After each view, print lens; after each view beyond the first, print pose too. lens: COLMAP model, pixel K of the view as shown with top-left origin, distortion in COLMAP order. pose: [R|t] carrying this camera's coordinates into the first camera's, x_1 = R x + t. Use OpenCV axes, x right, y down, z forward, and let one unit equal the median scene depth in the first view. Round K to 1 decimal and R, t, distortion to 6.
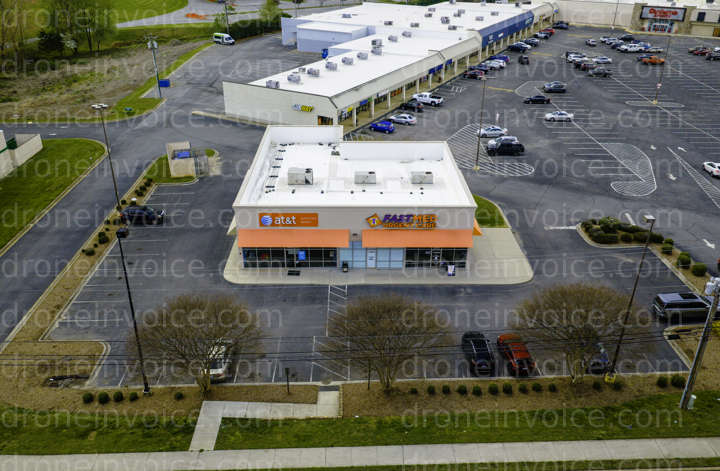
lens RADIAL K [[604.1, 0, 360.0], [0, 604.1, 235.5], [0, 0, 1]] dist [0.008375, -0.004664]
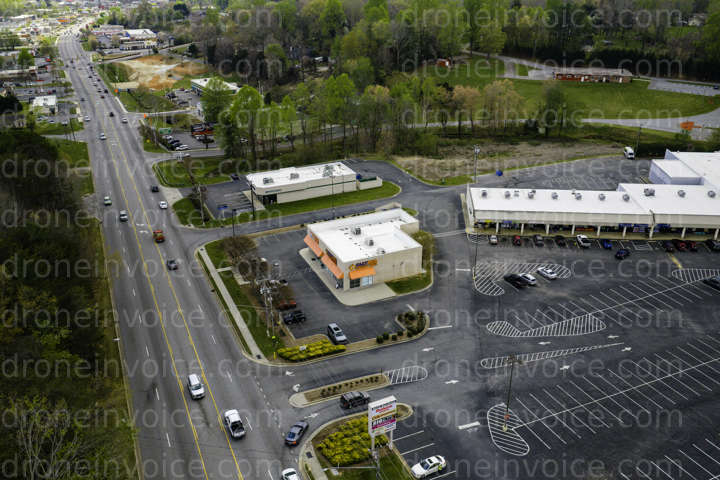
lens RADIAL K [[597.3, 0, 360.0], [0, 597.3, 240.0], [0, 0, 1]] dist [0.012280, -0.018330]
pose [[0.400573, 0.374037, -0.836444, 1.696695], [-0.405649, 0.890941, 0.204142, -0.500817], [0.821578, 0.257528, 0.508614, -0.097815]]
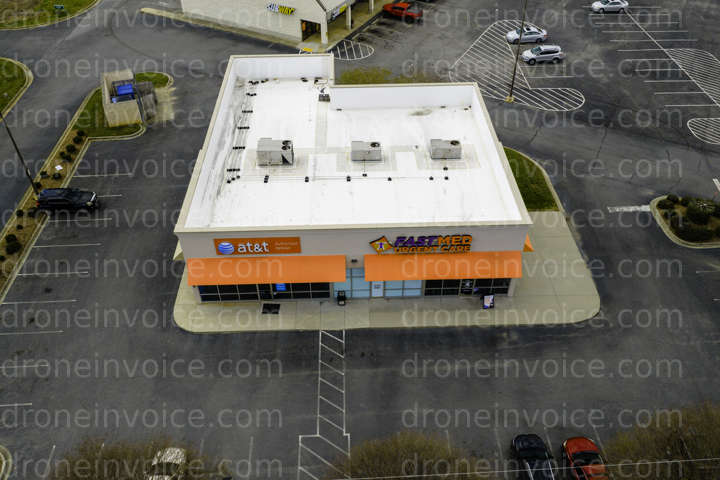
lens RADIAL K [[597.3, 0, 360.0], [0, 597.3, 240.0], [0, 0, 1]] dist [0.012280, -0.018330]
pose [[0.999790, -0.020471, -0.000244, -0.000769], [0.019872, 0.967557, 0.251872, -0.166863], [-0.004920, -0.251824, 0.967761, 0.278574]]
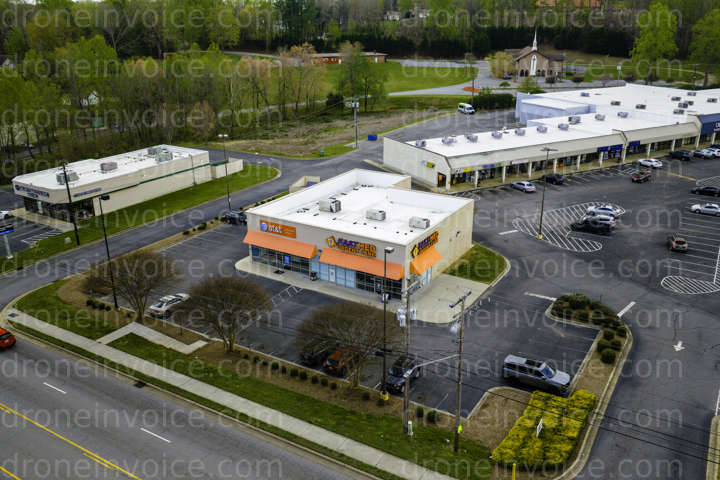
lens RADIAL K [[597.3, 0, 360.0], [0, 597.3, 240.0], [0, 0, 1]] dist [0.012280, -0.018330]
pose [[0.839650, 0.178405, -0.512991, 0.568742], [-0.233133, 0.971461, -0.043738, 0.009634], [0.490548, 0.156320, 0.857279, -0.006928]]
